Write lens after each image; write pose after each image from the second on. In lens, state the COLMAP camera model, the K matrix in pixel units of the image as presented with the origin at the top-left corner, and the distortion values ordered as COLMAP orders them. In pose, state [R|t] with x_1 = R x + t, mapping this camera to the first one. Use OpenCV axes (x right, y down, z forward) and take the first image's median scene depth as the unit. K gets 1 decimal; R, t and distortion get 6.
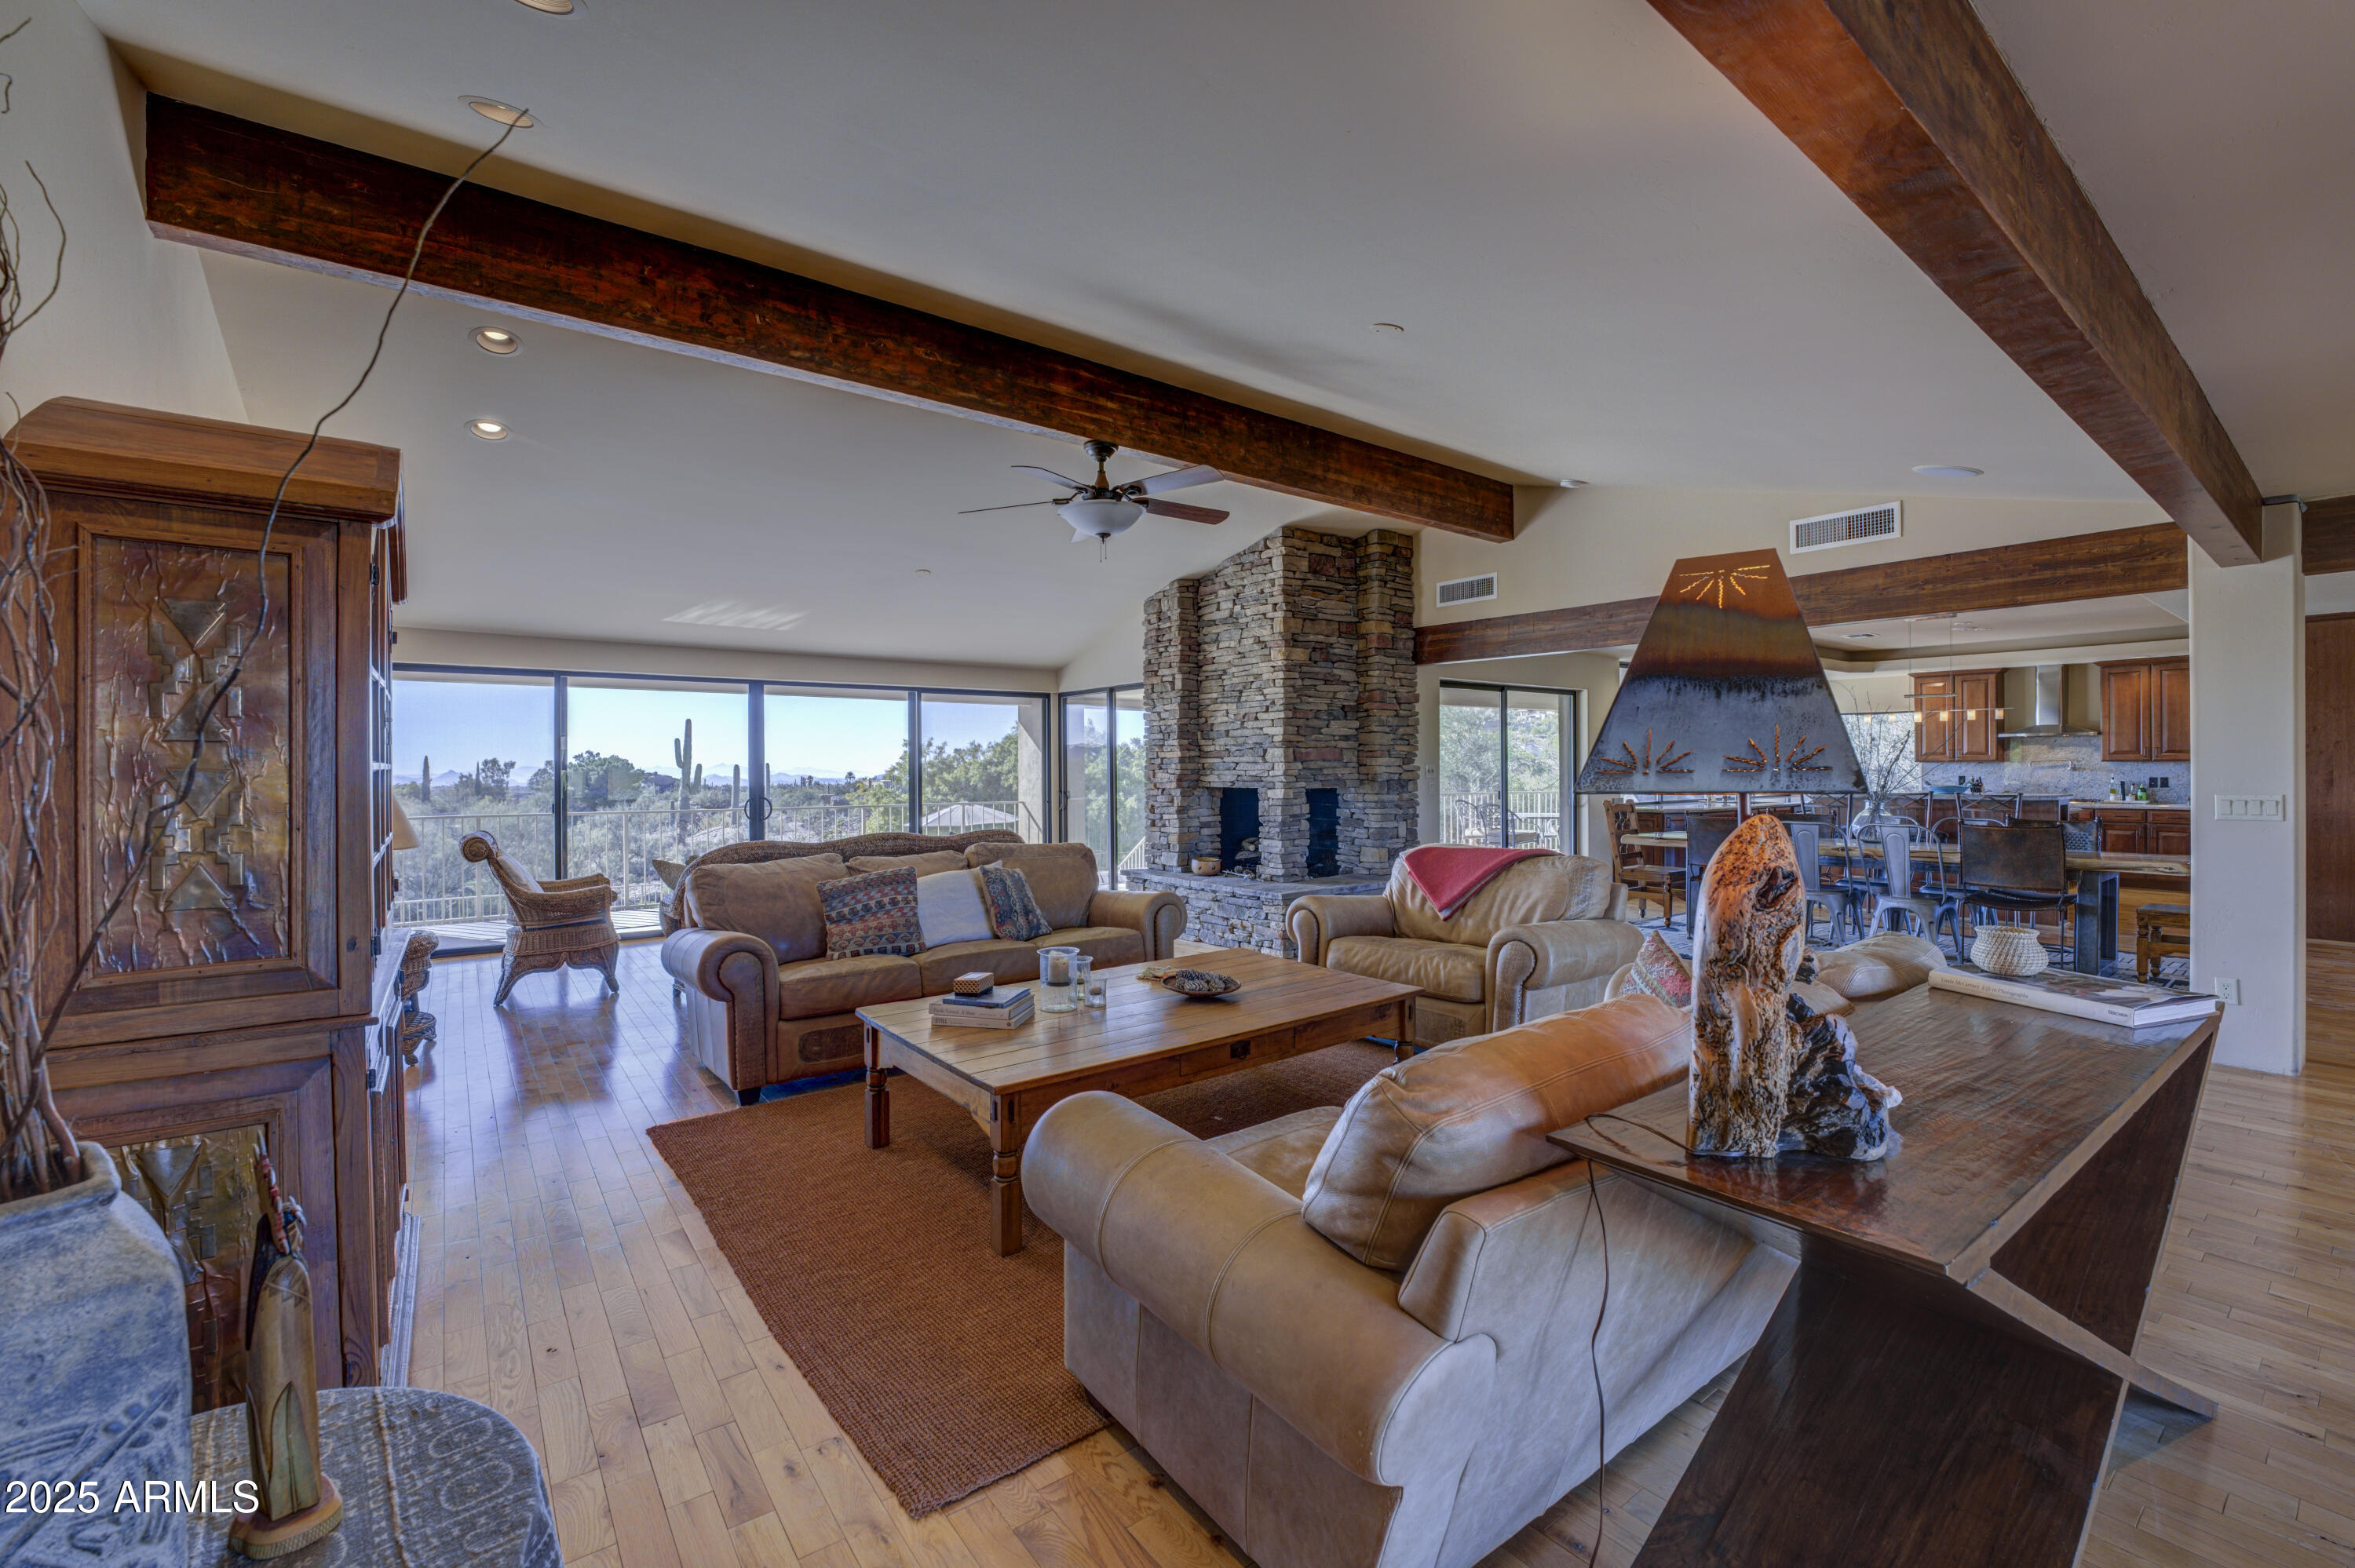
lens RADIAL K [[974.6, 0, 1165.5], [0, 974.6, 776.7], [0, 0, 1]] dist [-0.025392, 0.001511]
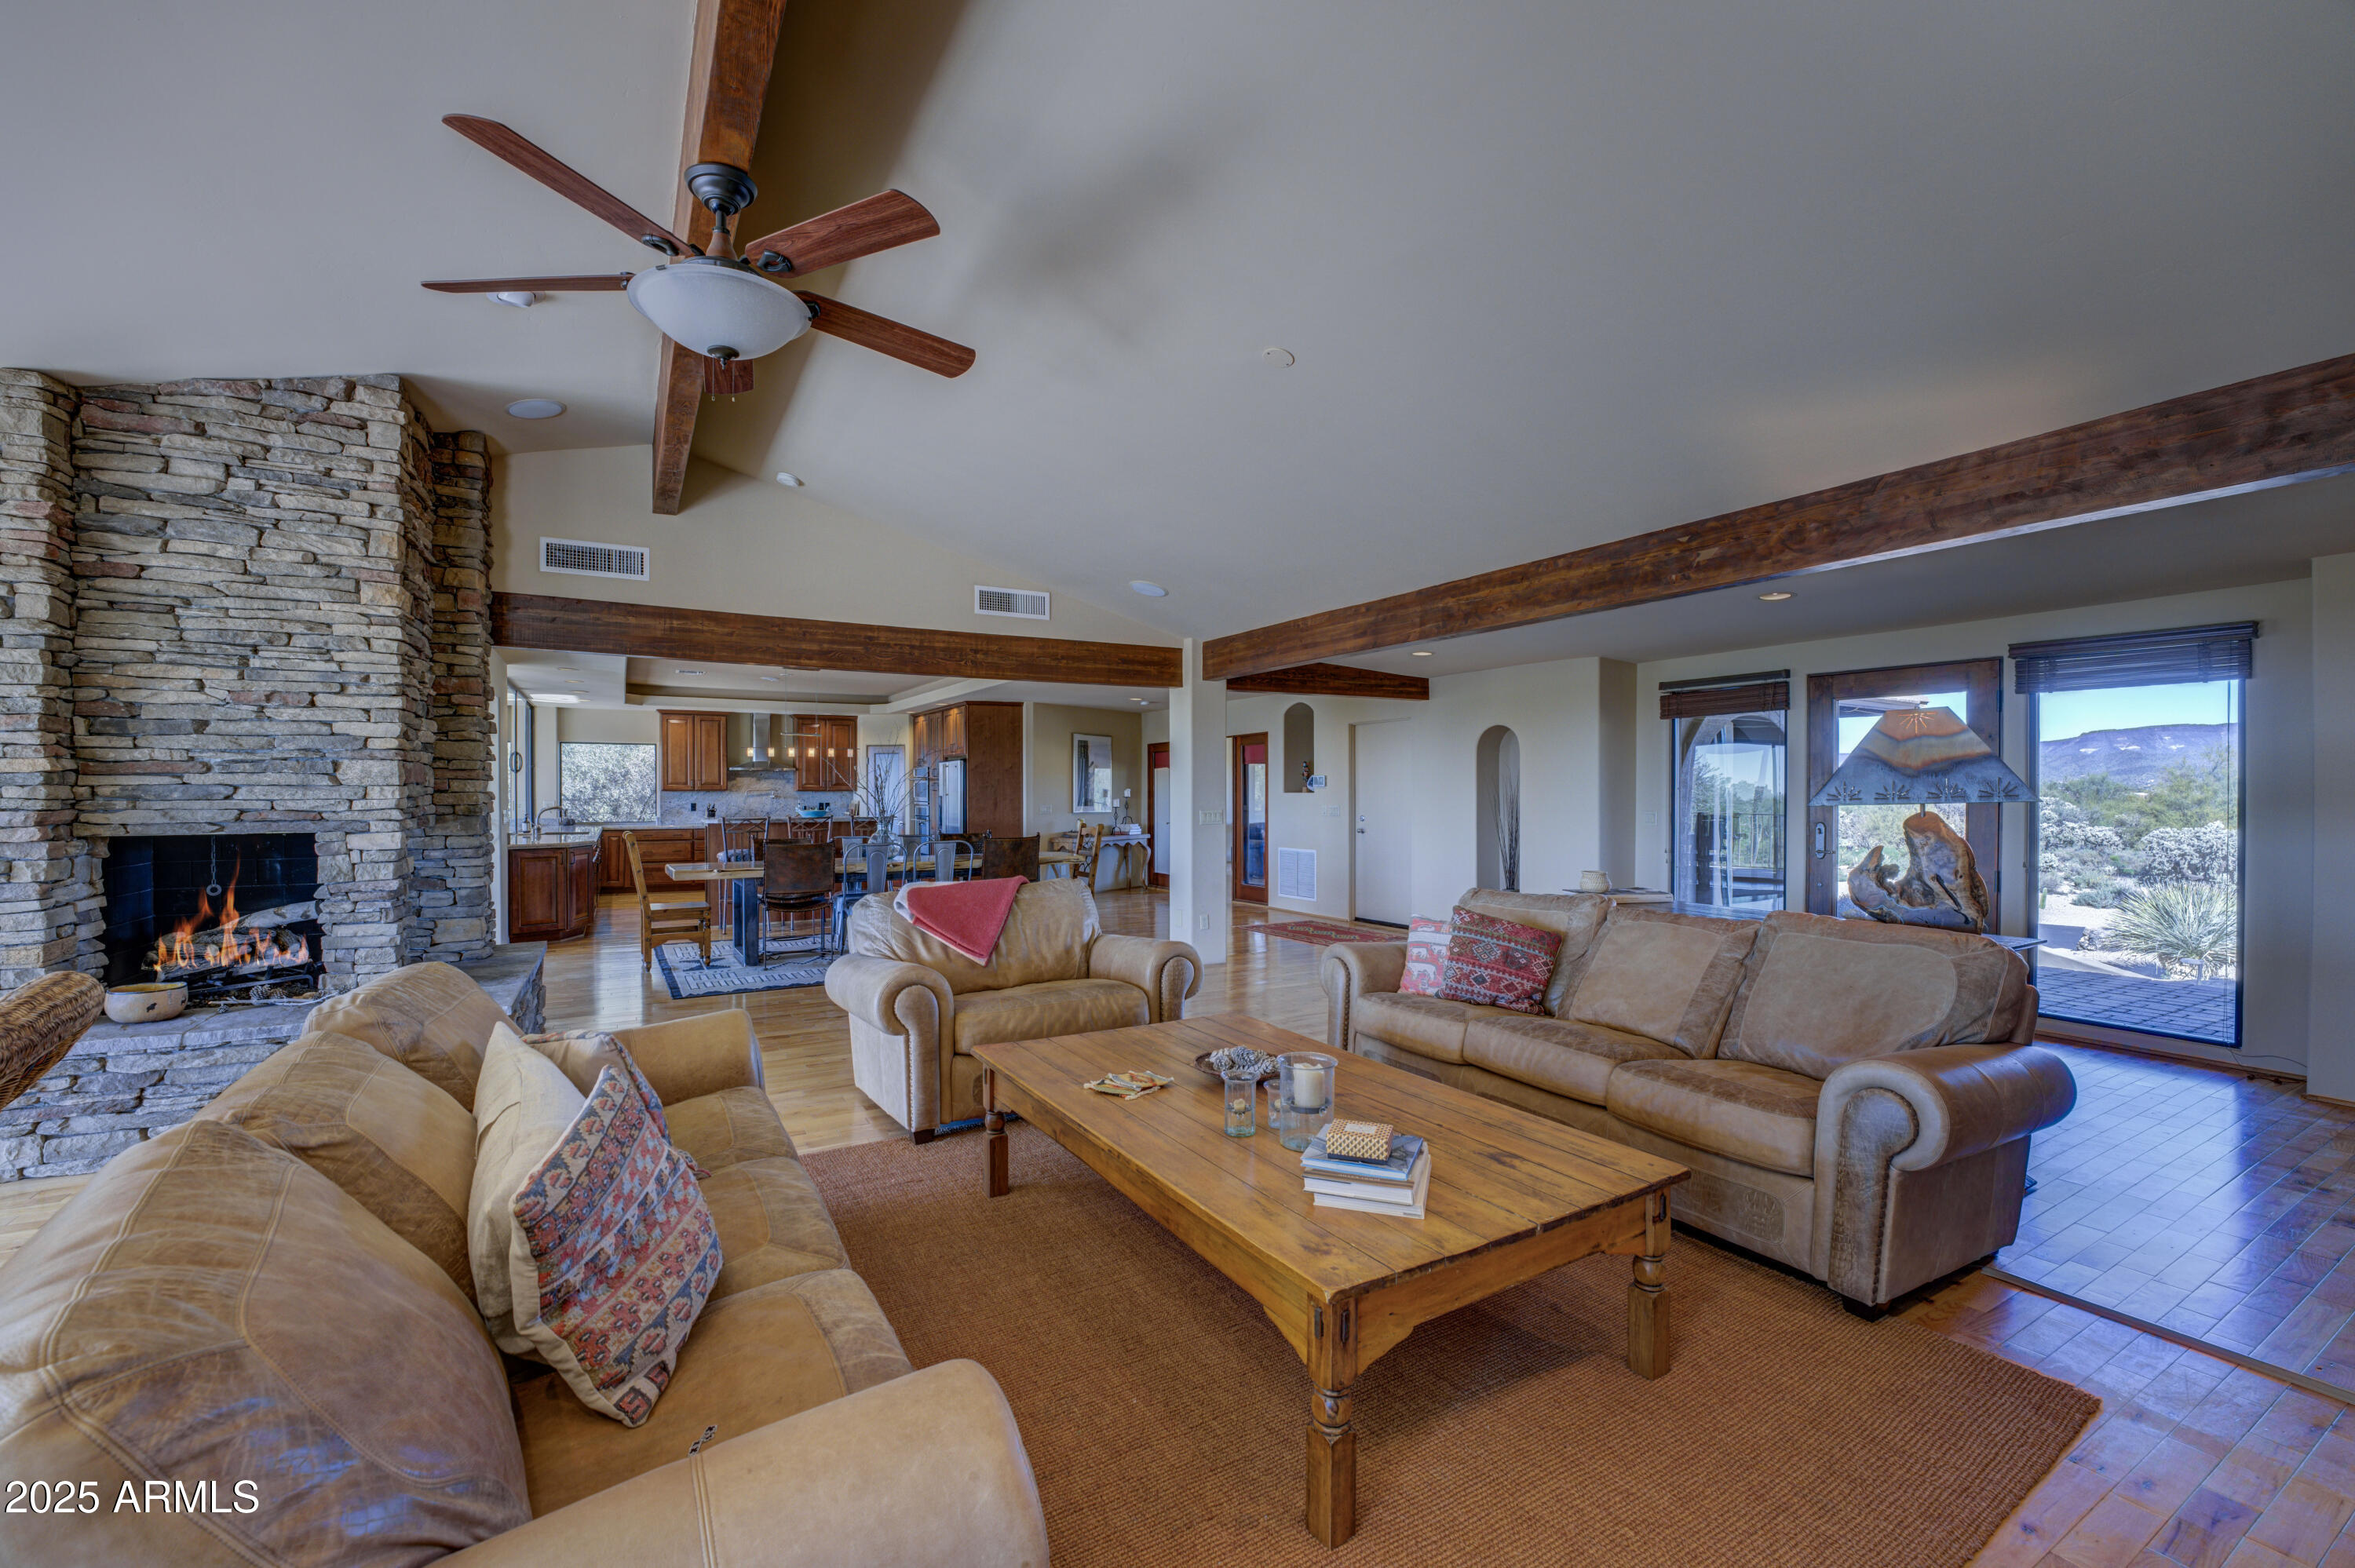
lens RADIAL K [[974.6, 0, 1166.8], [0, 974.6, 798.2], [0, 0, 1]] dist [-0.025392, 0.001511]
pose [[0.126997, -0.001592, 0.991902, -0.352767], [0.009162, 0.999958, 0.000432, -0.003552], [-0.991861, 0.009033, 0.127006, 0.444818]]
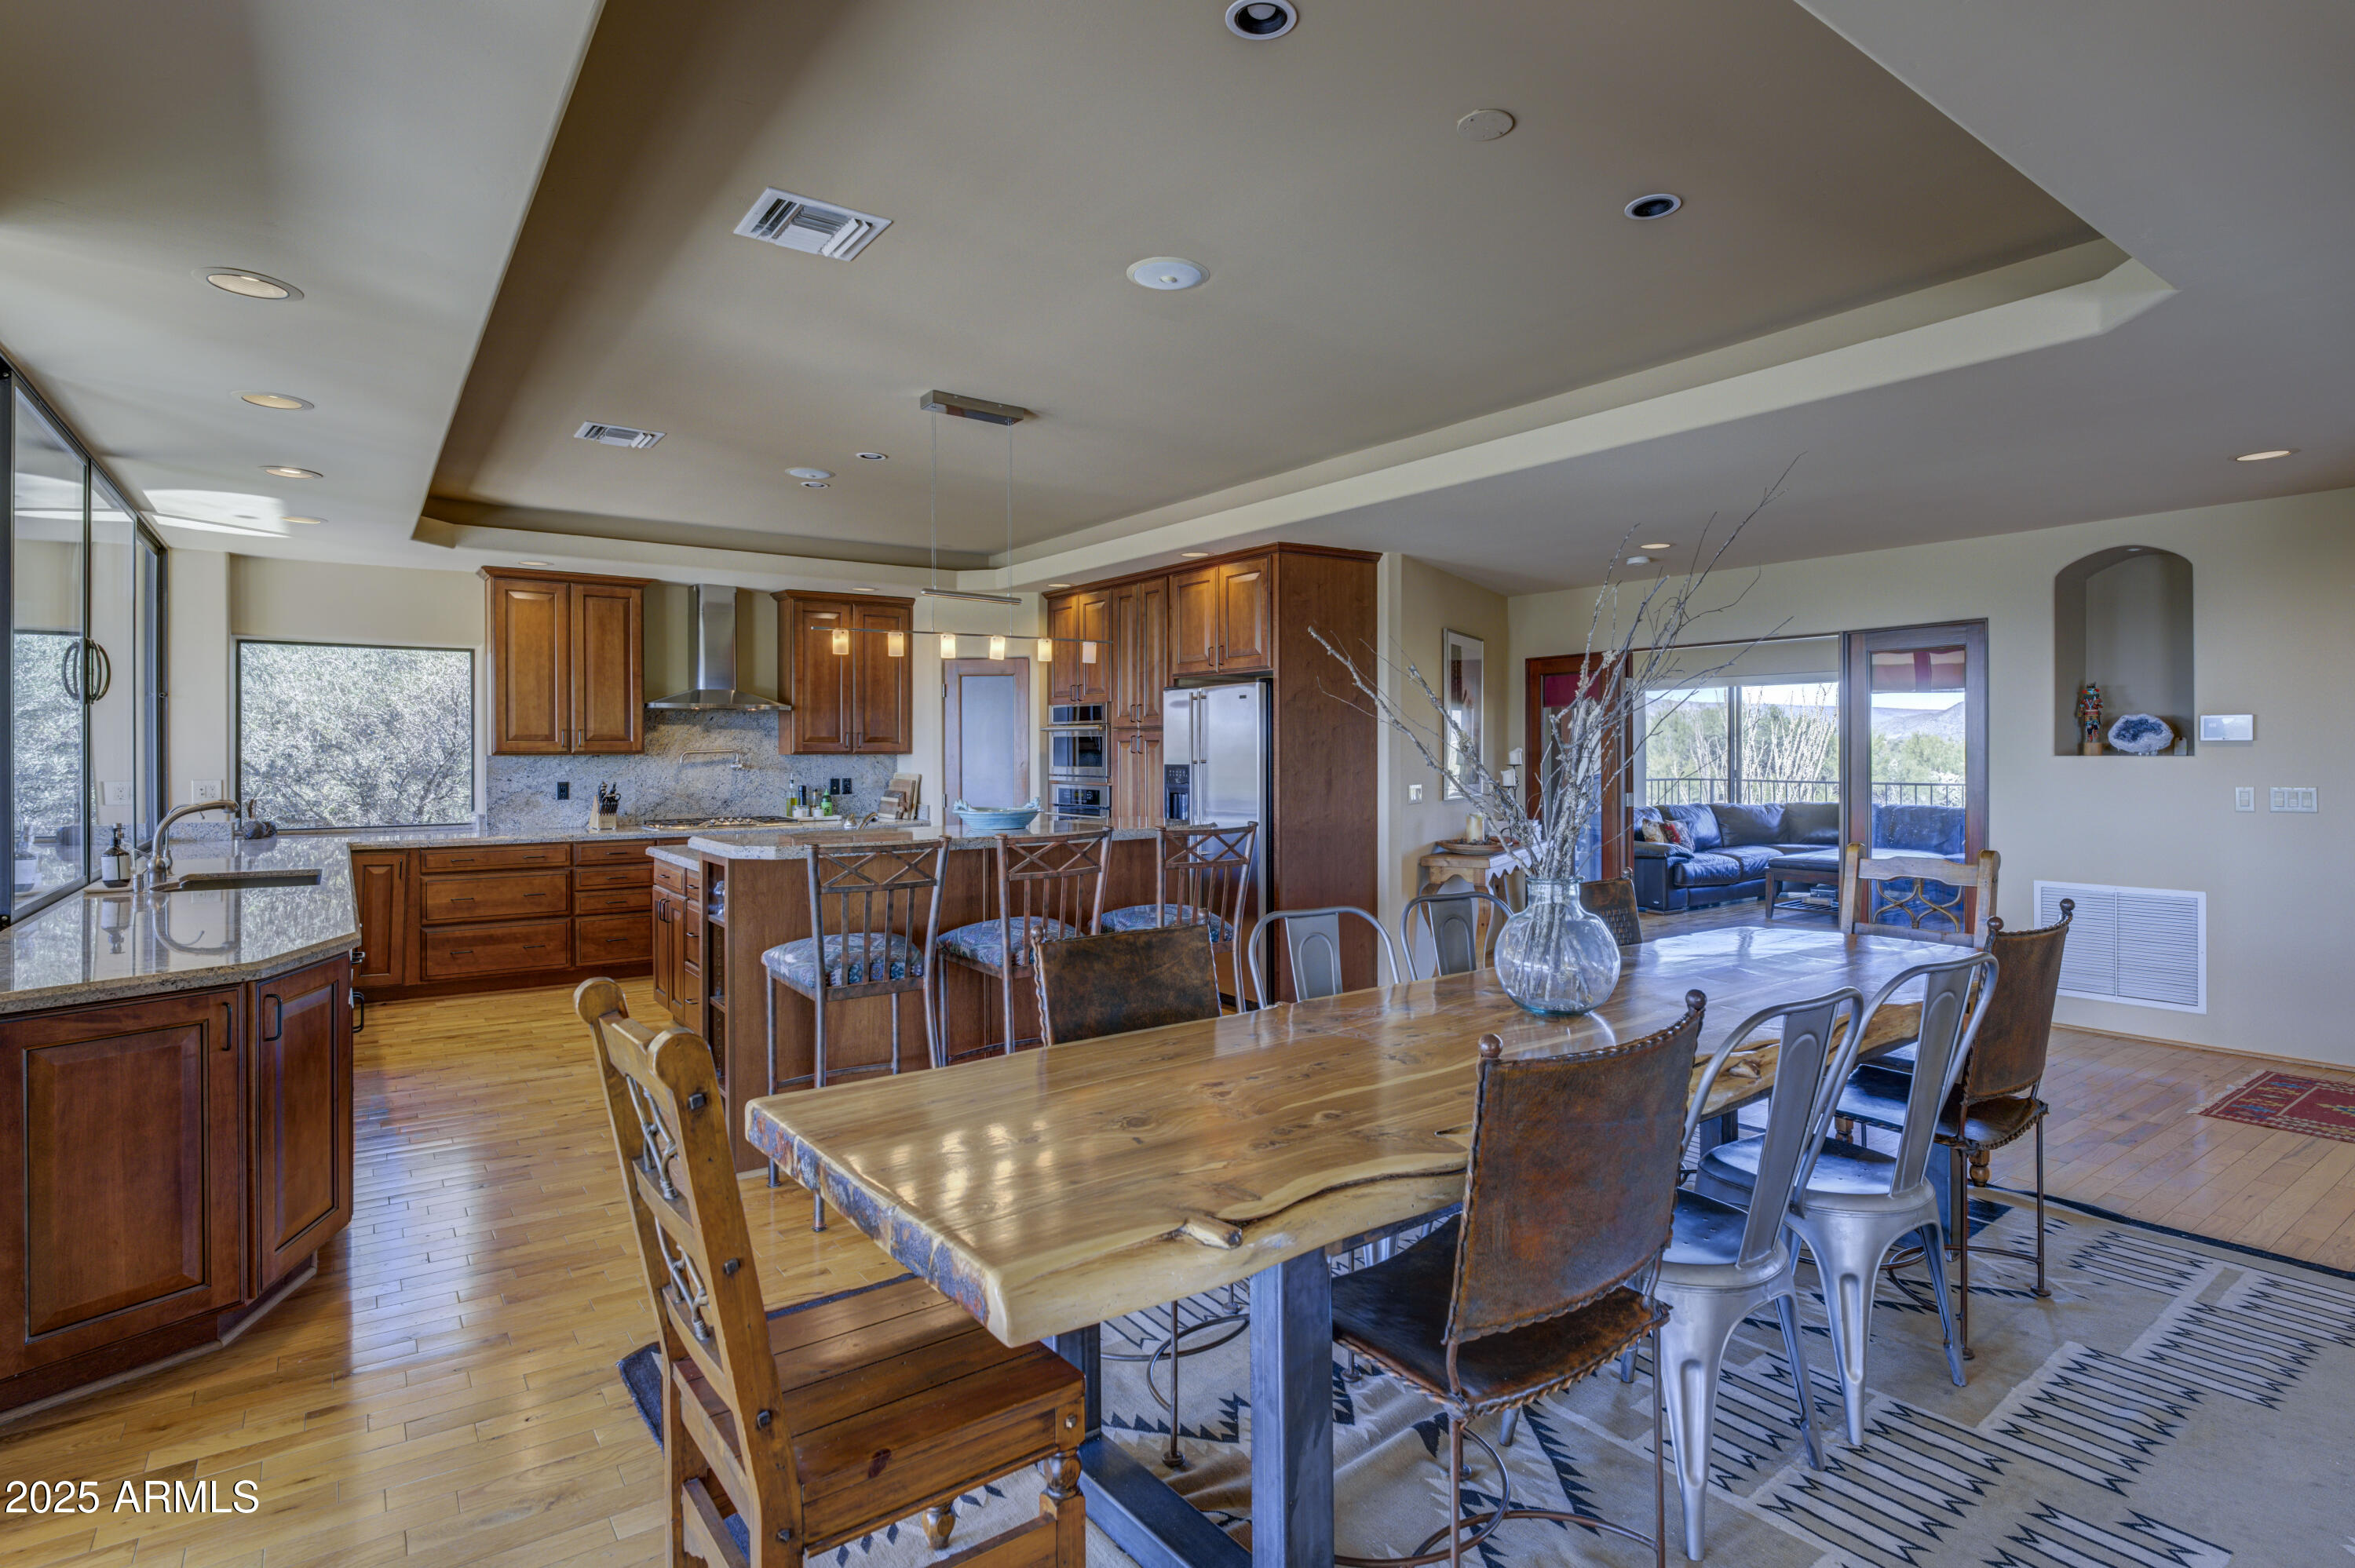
lens RADIAL K [[1188.9, 0, 1210.8], [0, 1188.9, 747.2], [0, 0, 1]] dist [-0.018136, -0.001356]
pose [[0.000587, 0.006788, 0.999977, 0.309135], [0.012007, 0.999905, -0.006794, -0.016542], [-0.999928, 0.012011, 0.000506, 0.982269]]
